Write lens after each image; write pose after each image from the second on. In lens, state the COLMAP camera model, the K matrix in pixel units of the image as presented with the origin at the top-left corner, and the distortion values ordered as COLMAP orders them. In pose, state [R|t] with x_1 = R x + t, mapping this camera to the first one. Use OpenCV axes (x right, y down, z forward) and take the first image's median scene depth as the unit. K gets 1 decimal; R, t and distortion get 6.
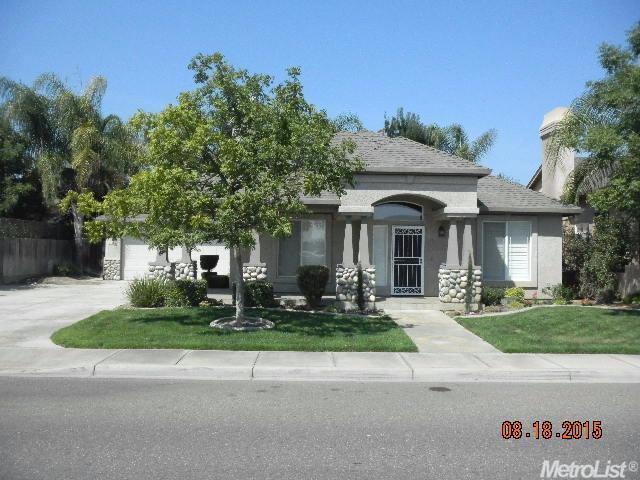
lens RADIAL K [[635.5, 0, 320.5], [0, 635.5, 240.4], [0, 0, 1]] dist [-0.021528, 0.000000]
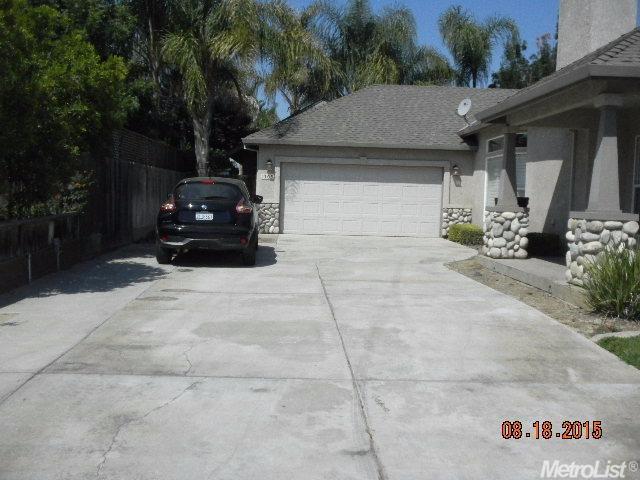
lens RADIAL K [[635.5, 0, 319.5], [0, 635.5, 240.0], [0, 0, 1]] dist [-0.021528, 0.000000]
pose [[0.999630, 0.008221, 0.025941, -0.291065], [-0.010538, 0.995843, 0.090477, 0.009171], [-0.025090, -0.090717, 0.995561, 0.339122]]
